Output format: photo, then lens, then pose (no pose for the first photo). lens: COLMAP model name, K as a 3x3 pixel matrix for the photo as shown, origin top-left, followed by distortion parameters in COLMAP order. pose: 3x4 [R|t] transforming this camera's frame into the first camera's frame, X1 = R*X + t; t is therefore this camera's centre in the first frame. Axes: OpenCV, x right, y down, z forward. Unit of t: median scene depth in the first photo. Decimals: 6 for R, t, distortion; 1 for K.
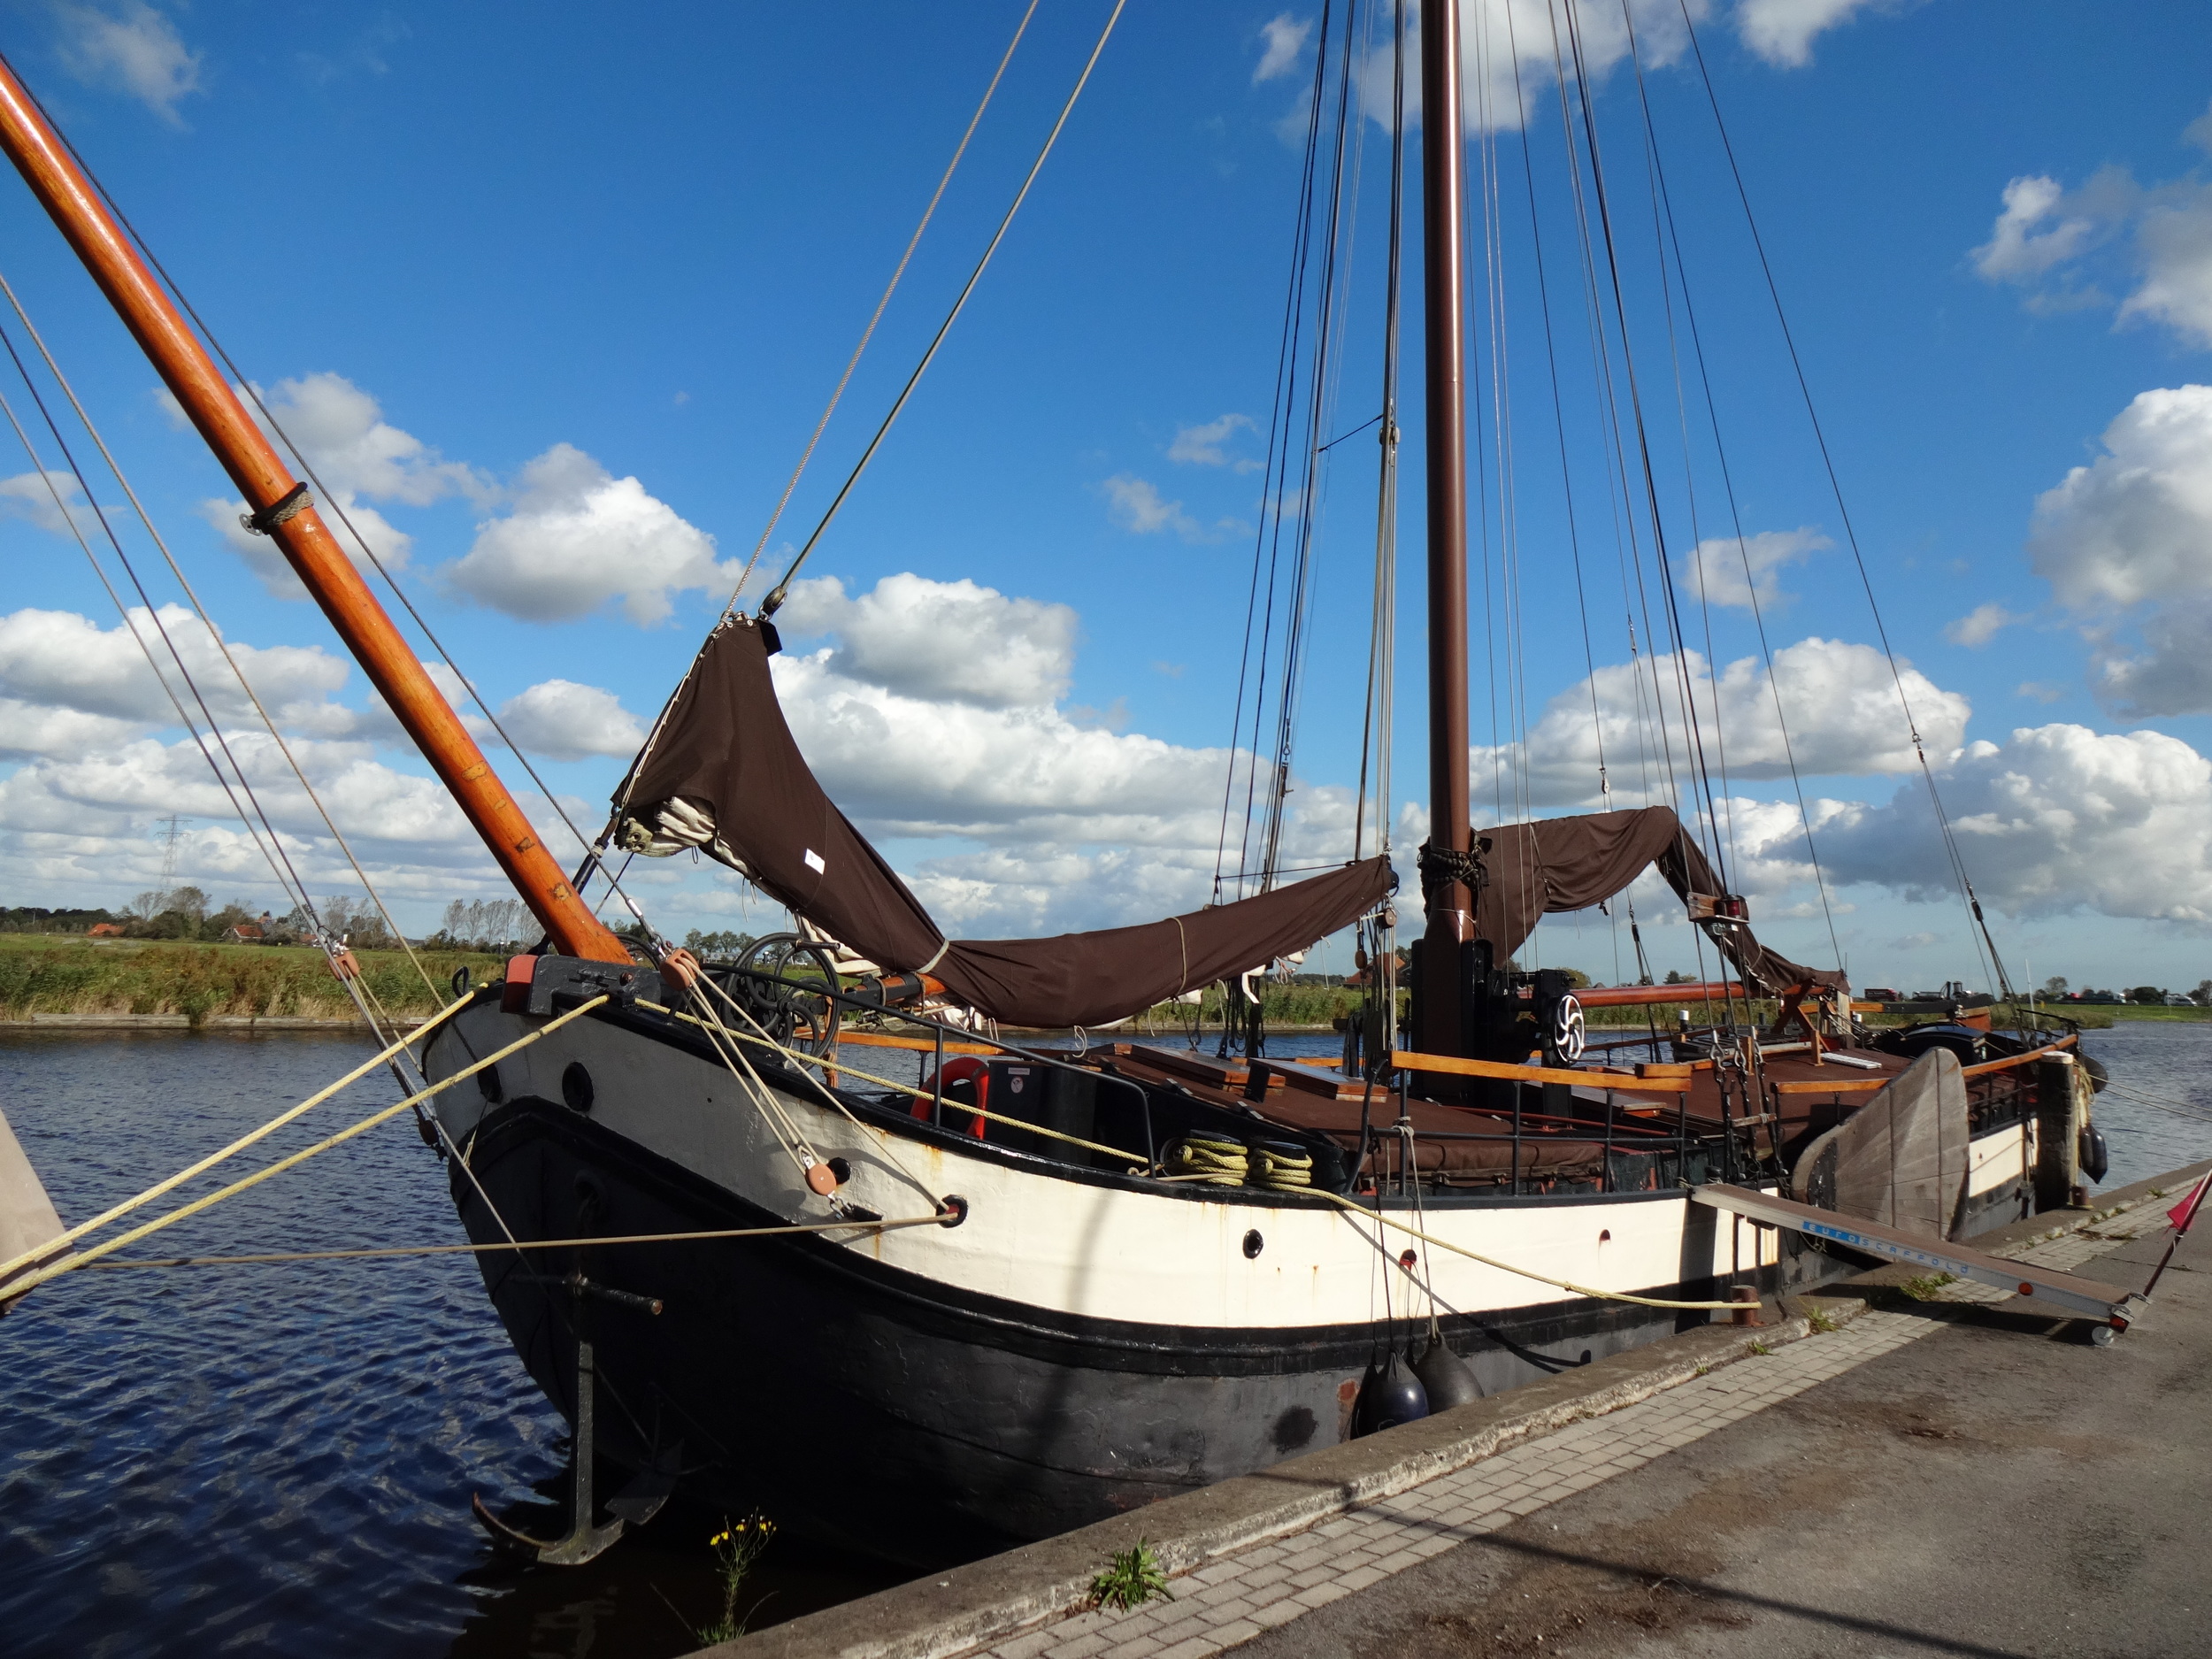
lens RADIAL K [[1635.4, 0, 1121.9], [0, 1635.4, 841.4], [0, 0, 1]] dist [-0.005324, 0.000652]
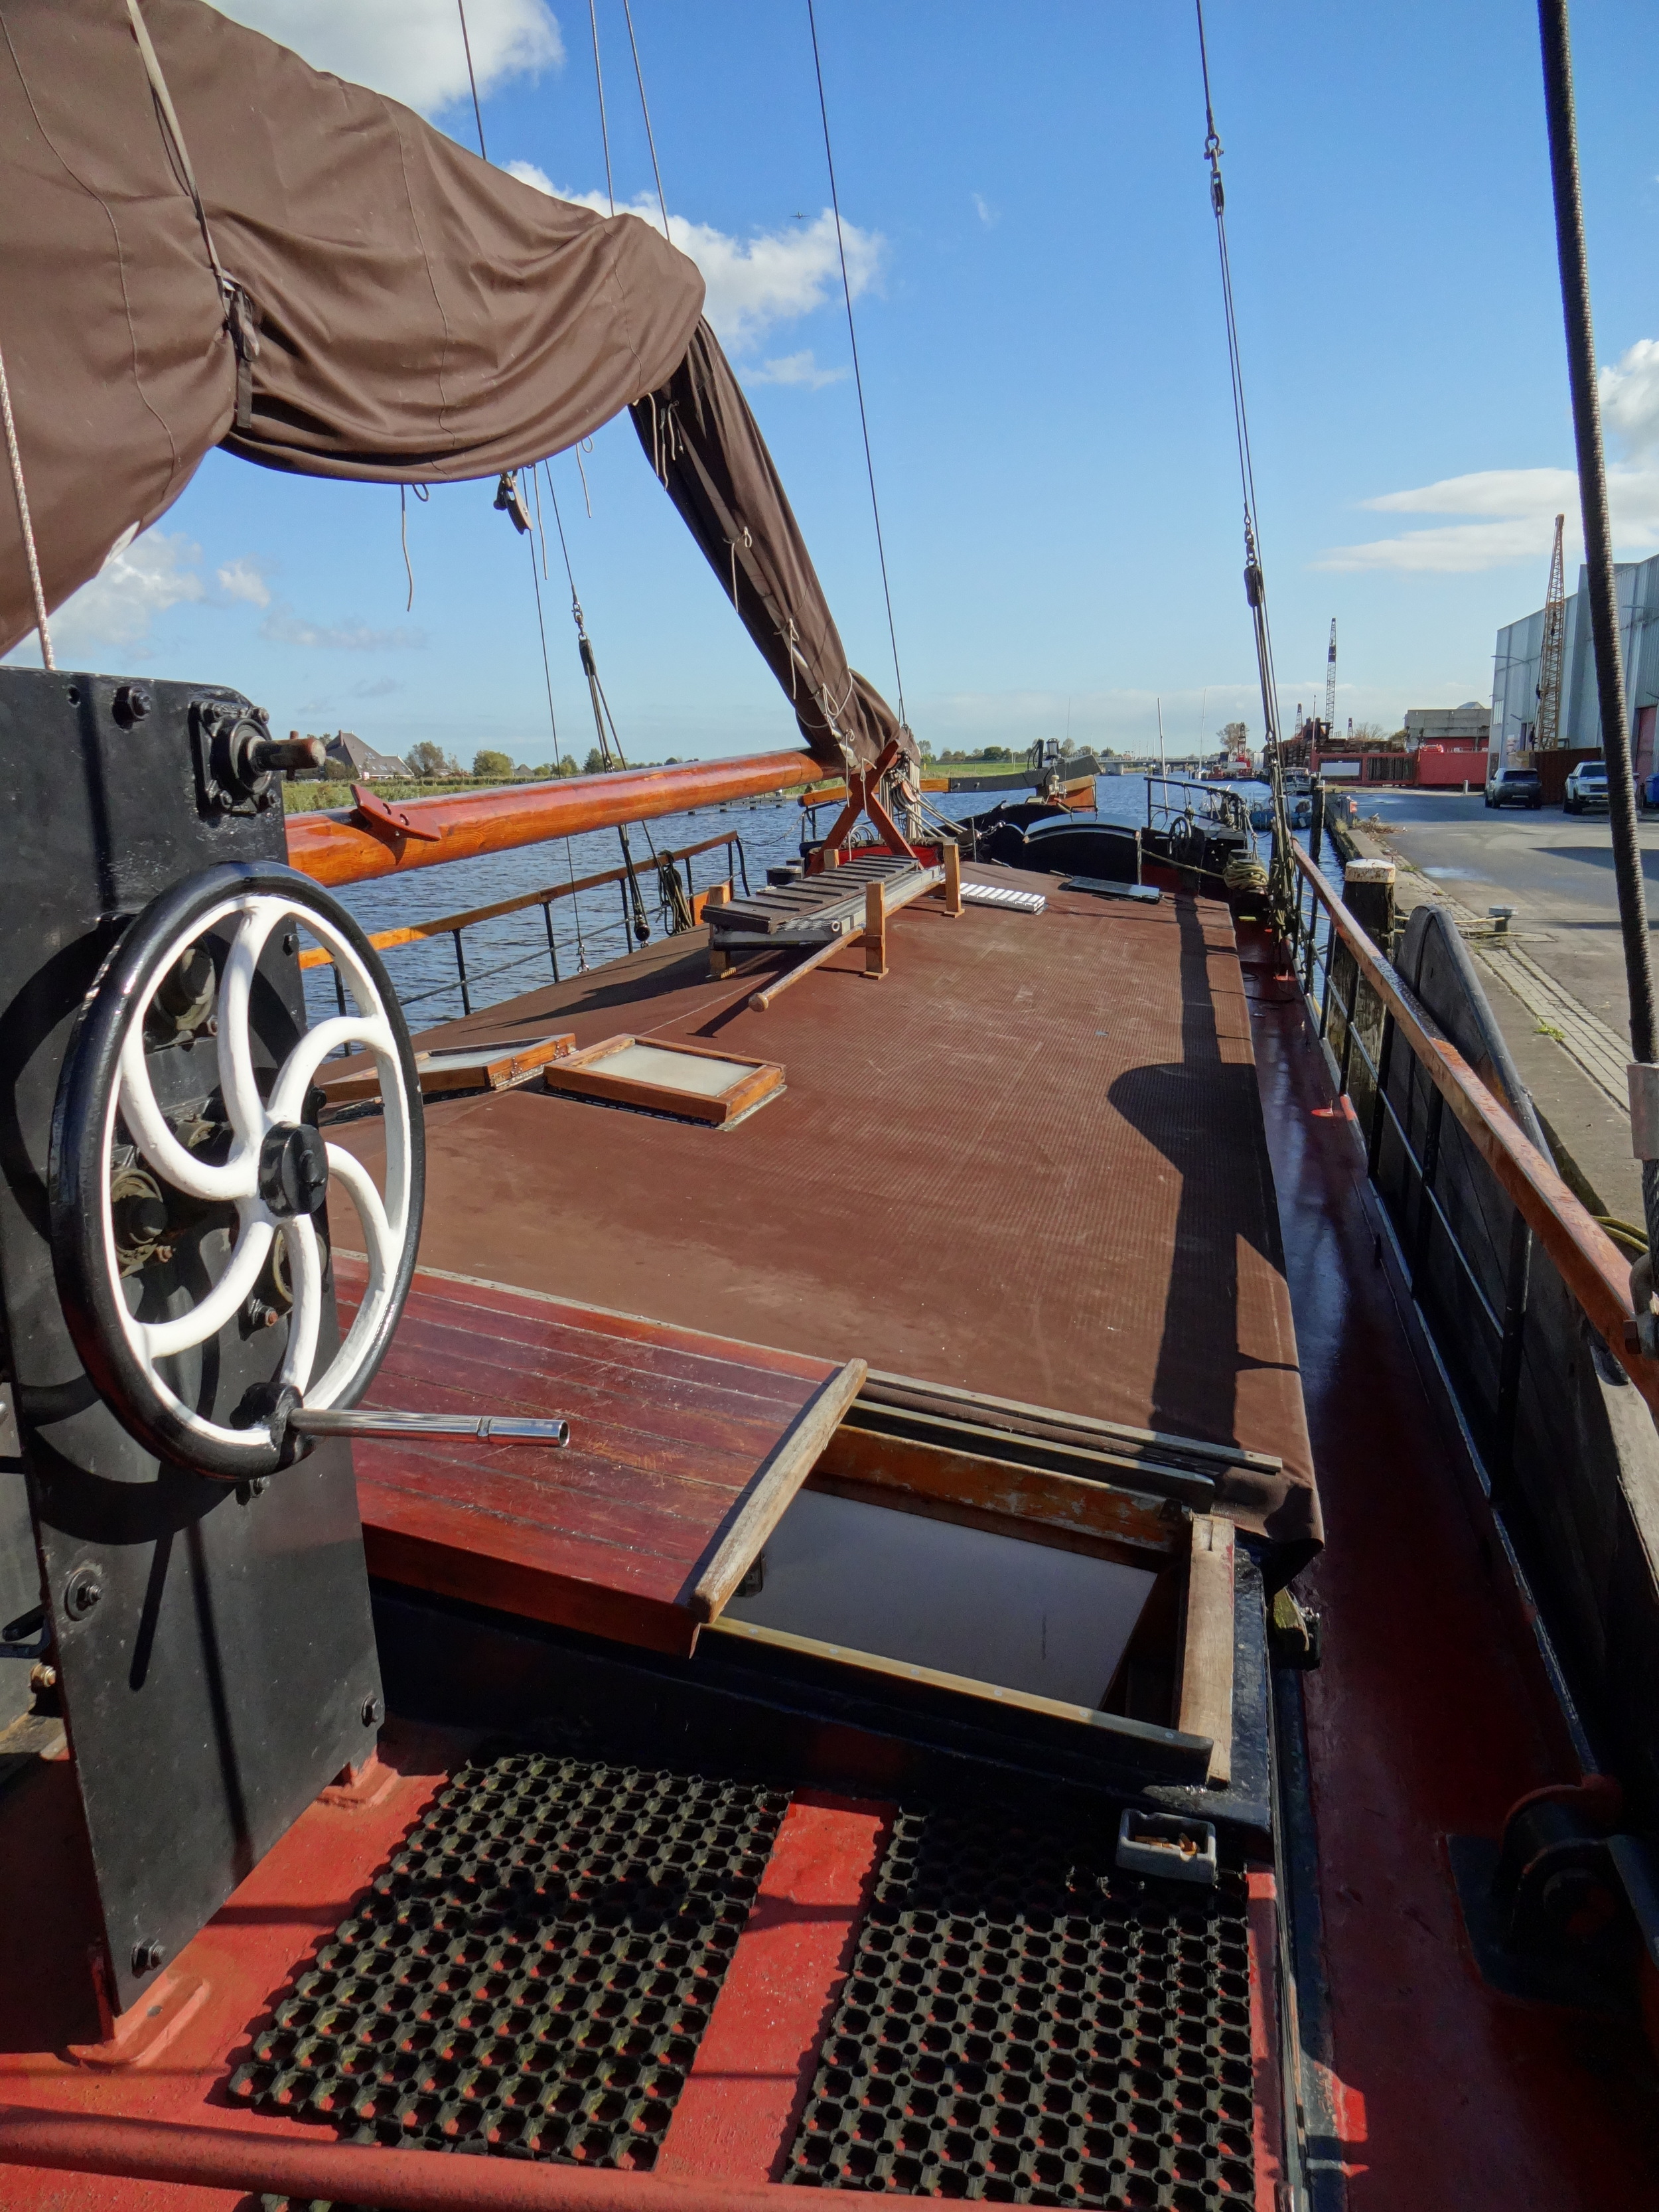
lens RADIAL K [[1635.3, 0, 826.4], [0, 1635.3, 1119.0], [0, 0, 1]] dist [-0.005324, 0.000652]
pose [[0.895171, -0.138083, 0.423796, 0.213240], [0.008201, 0.955745, 0.294081, 0.062059], [-0.445648, -0.259777, 0.856688, 0.720484]]
